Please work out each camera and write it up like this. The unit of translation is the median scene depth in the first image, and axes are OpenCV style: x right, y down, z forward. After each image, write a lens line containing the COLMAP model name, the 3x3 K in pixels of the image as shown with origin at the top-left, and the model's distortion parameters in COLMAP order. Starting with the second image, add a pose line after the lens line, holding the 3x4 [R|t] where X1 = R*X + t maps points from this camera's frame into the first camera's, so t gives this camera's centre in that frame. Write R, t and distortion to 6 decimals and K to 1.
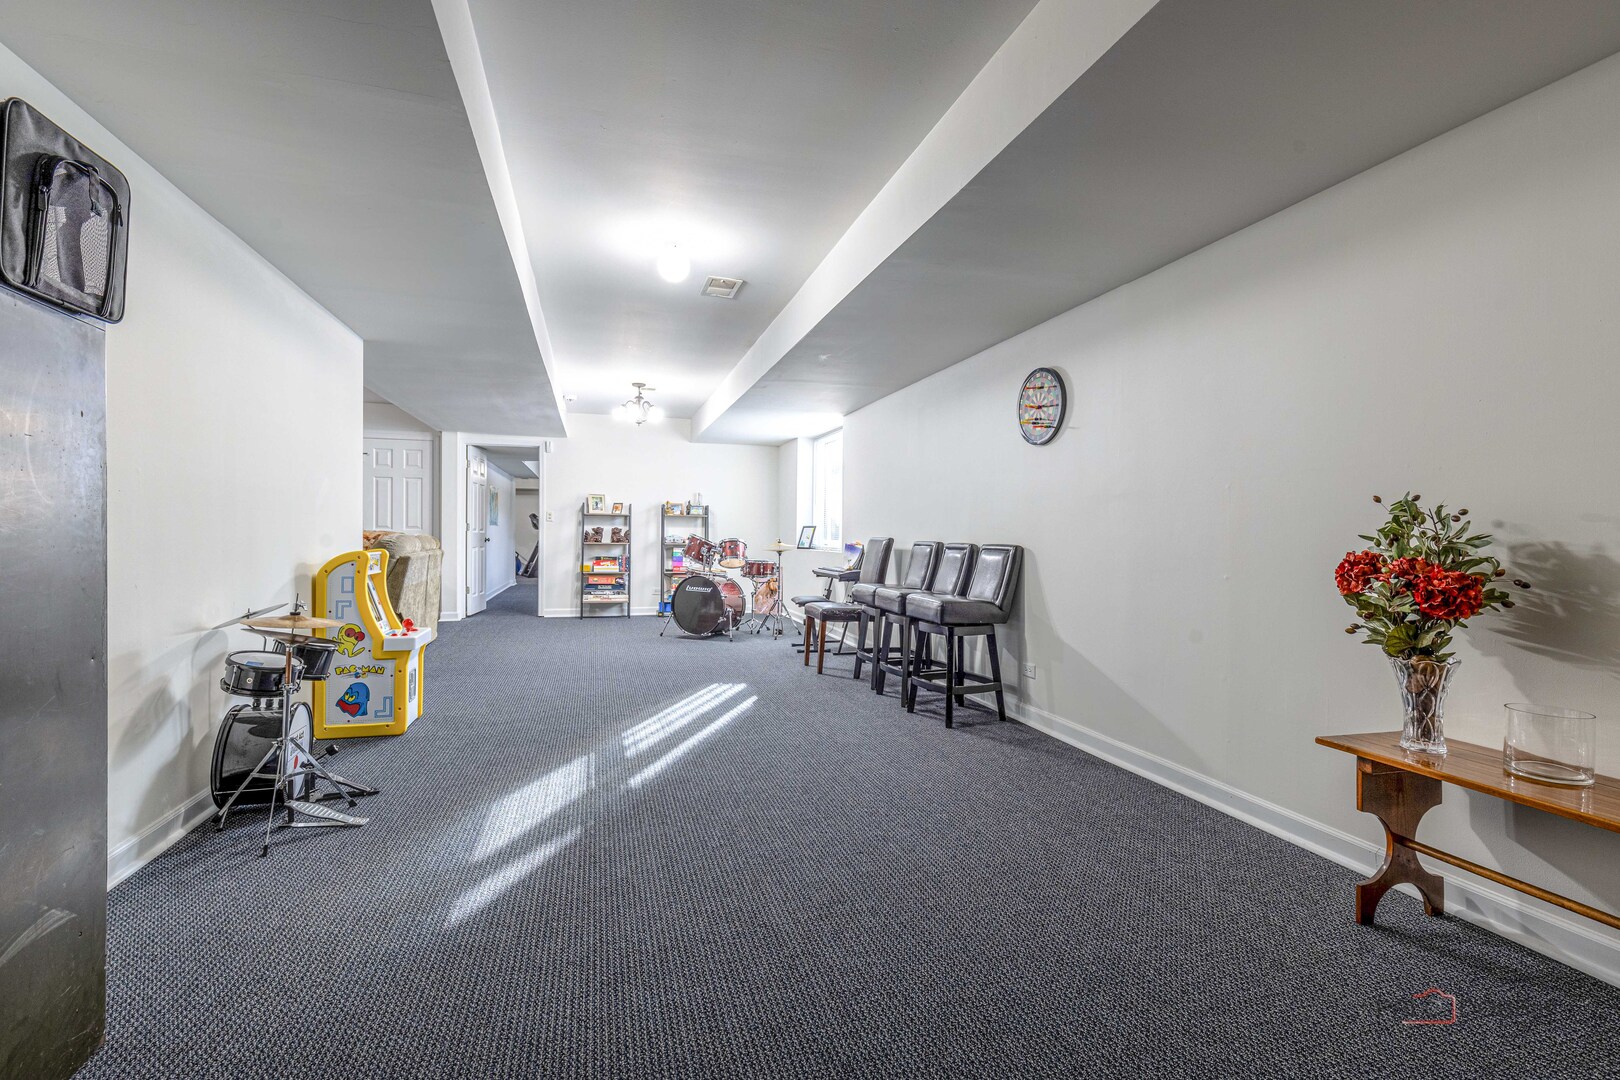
lens RADIAL K [[738.4, 0, 809.7], [0, 738.4, 528.6], [0, 0, 1]] dist [-0.006961, 0.001339]
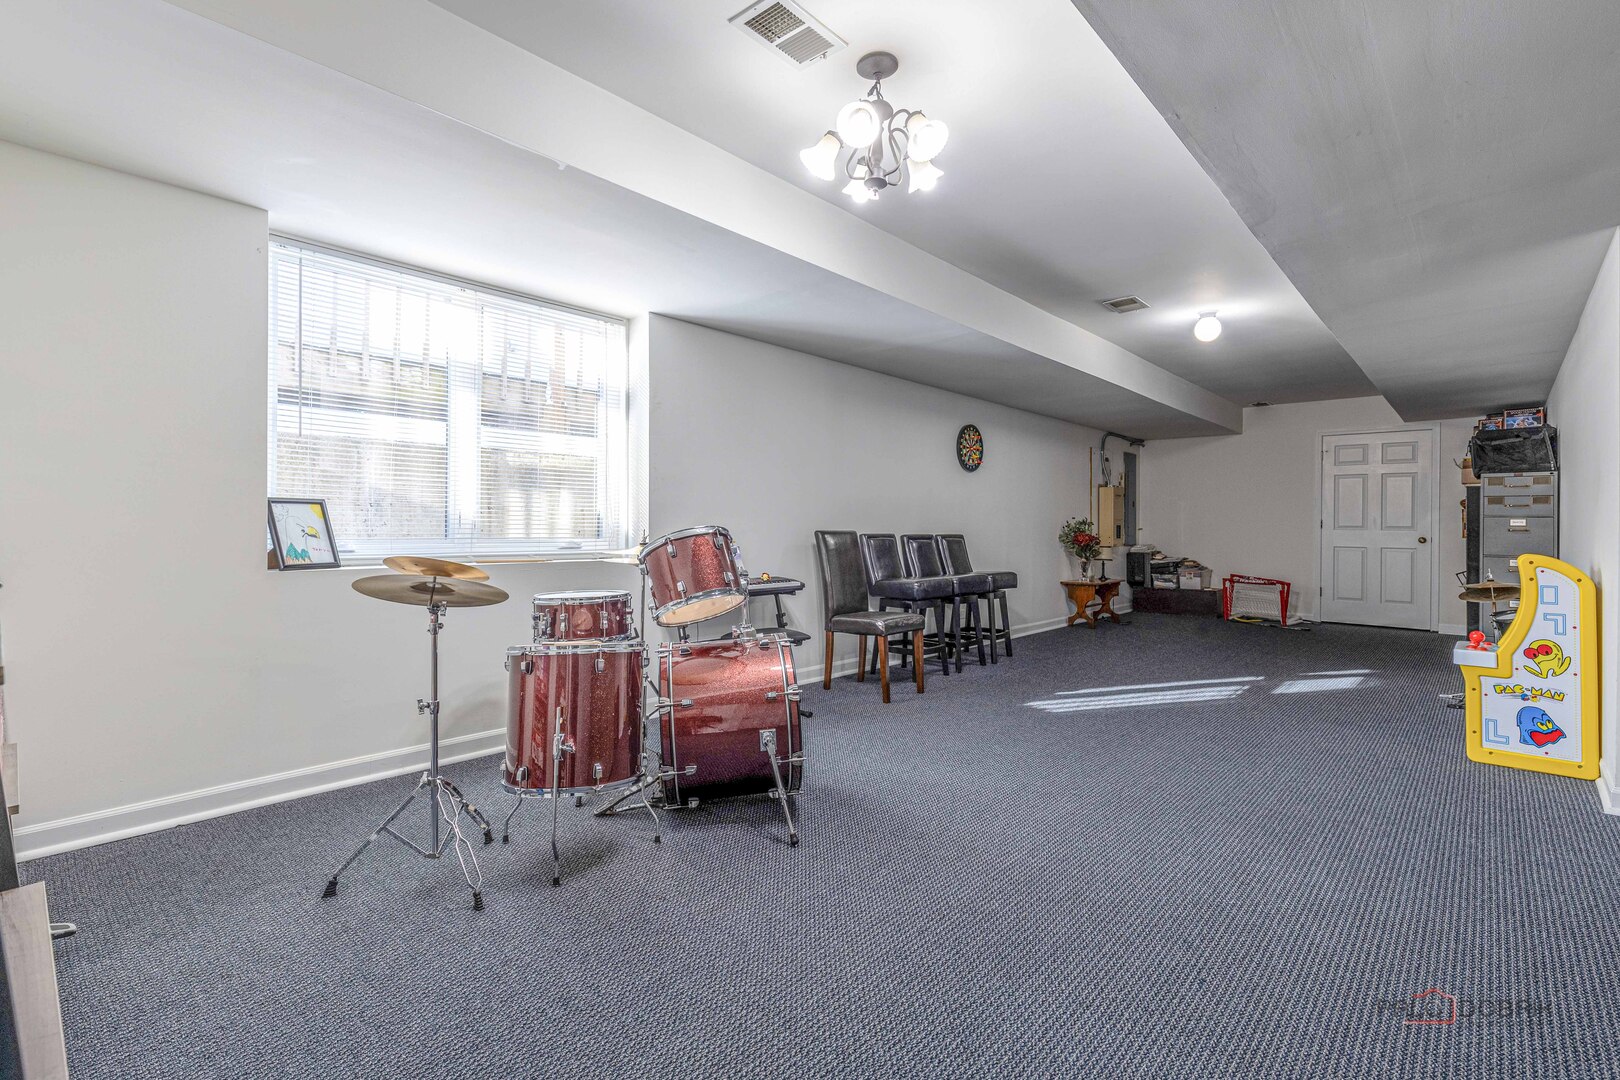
lens RADIAL K [[738.4, 0, 809.7], [0, 738.4, 528.6], [0, 0, 1]] dist [-0.006961, 0.001339]
pose [[-0.524302, -0.010444, 0.851468, -0.875820], [-0.007387, 0.999943, 0.007716, 0.002323], [-0.851500, -0.002245, -0.524349, 2.112272]]
